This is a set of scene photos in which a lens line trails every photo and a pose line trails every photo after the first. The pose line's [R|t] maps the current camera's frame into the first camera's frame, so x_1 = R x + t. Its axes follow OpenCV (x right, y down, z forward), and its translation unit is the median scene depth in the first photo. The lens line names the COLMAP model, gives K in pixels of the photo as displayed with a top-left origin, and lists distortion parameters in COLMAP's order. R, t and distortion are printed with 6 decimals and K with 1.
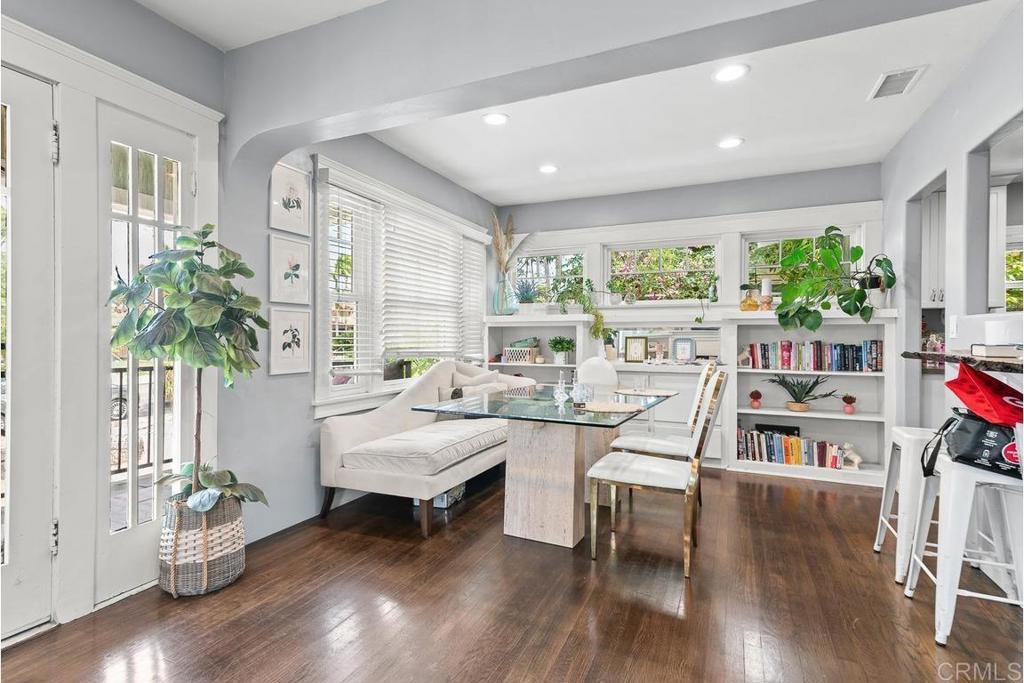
lens RADIAL K [[511.0, 0, 488.6], [0, 511.0, 332.0], [0, 0, 1]] dist [0.018412, 0.000109]
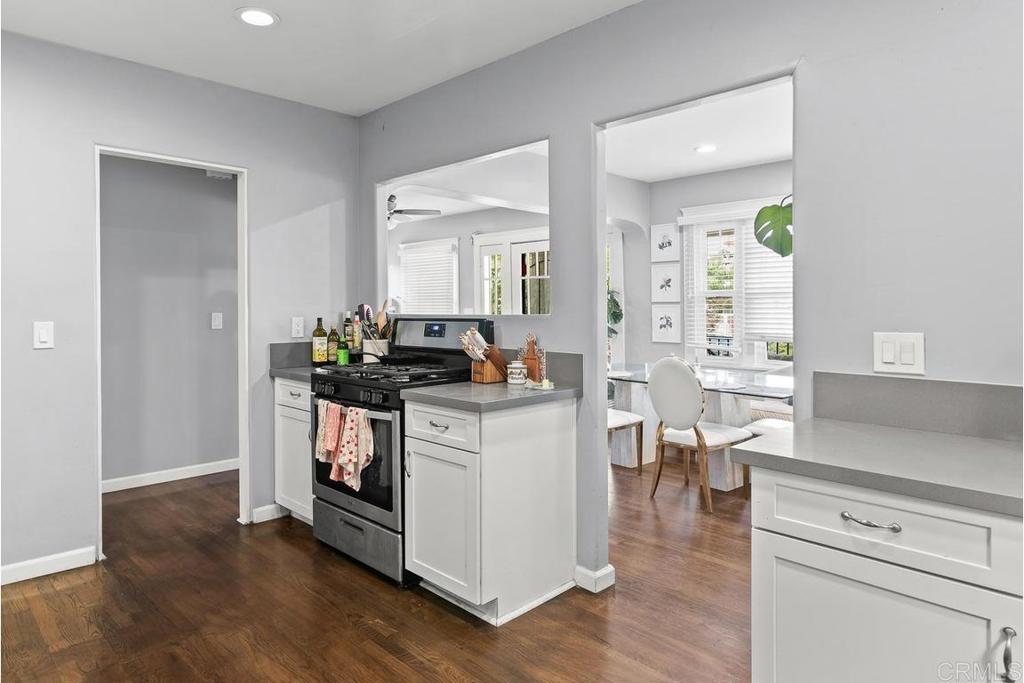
lens RADIAL K [[611.6, 0, 447.9], [0, 611.6, 317.5], [0, 0, 1]] dist [0.001016, 0.000073]
pose [[-0.388698, 0.015621, -0.921233, 1.445187], [0.010506, 0.999866, 0.012521, -0.029960], [0.921305, -0.004812, -0.388810, 0.894804]]
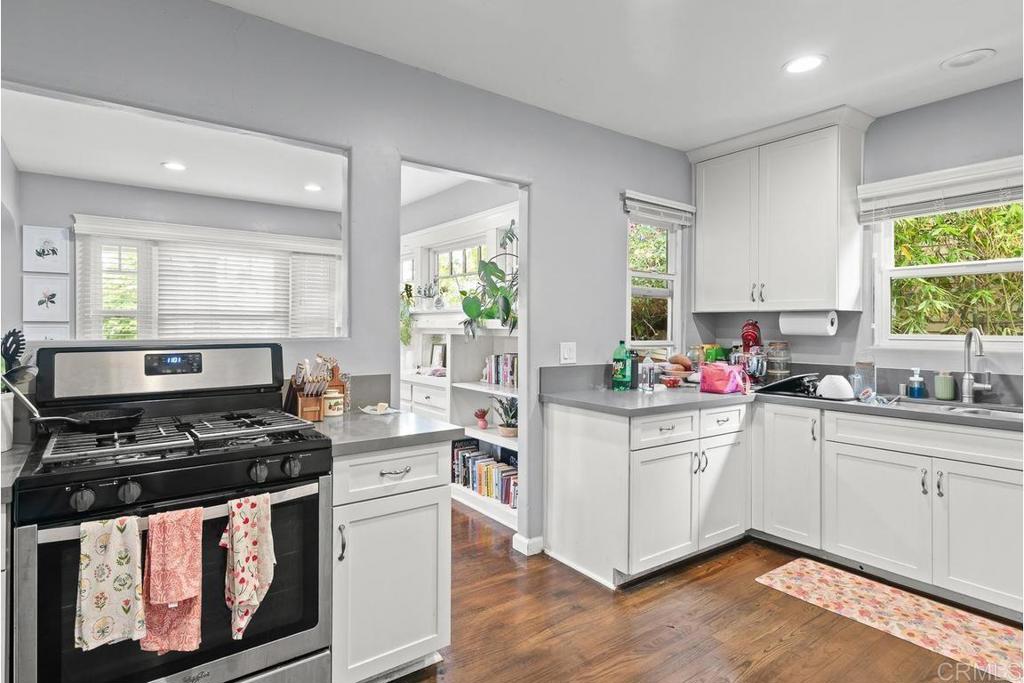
lens RADIAL K [[541.1, 0, 481.0], [0, 541.1, 323.4], [0, 0, 1]] dist [0.003131, 0.000175]
pose [[0.869008, -0.001741, -0.494796, 1.137592], [0.002448, 0.999997, 0.000781, -0.038742], [0.494793, -0.001890, 0.869009, 0.221278]]
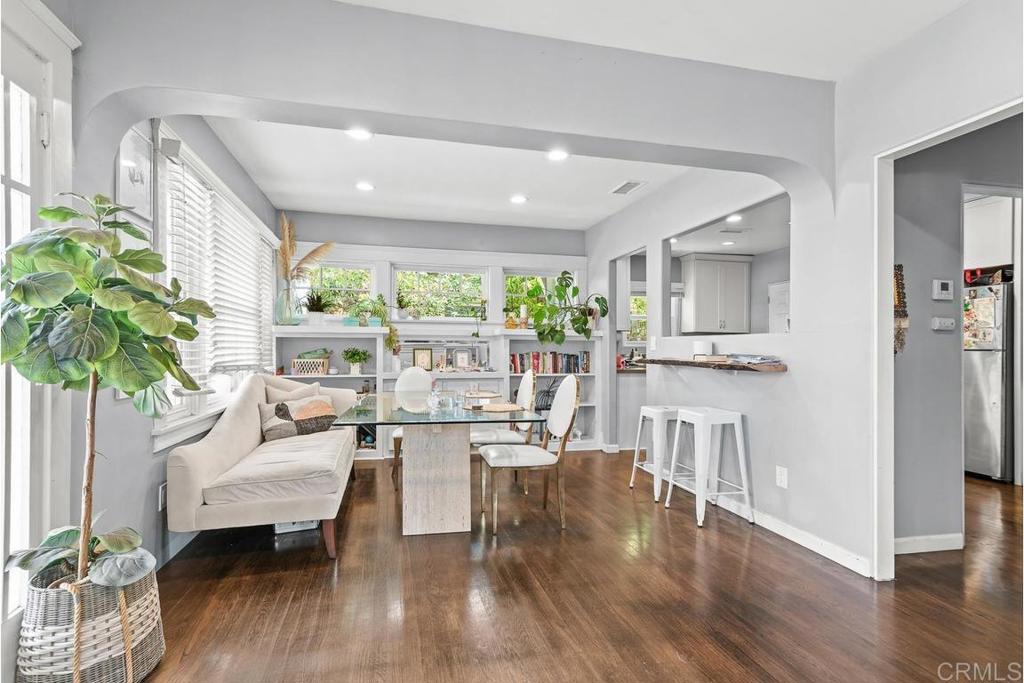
lens RADIAL K [[480.8, 0, 512.0], [0, 480.8, 341.5], [0, 0, 1]] dist [0.005086, 0.000580]
pose [[0.784631, 0.011700, 0.619852, -0.290324], [-0.010442, 0.999929, -0.005656, -0.002294], [-0.619875, -0.002035, 0.784698, 0.057294]]
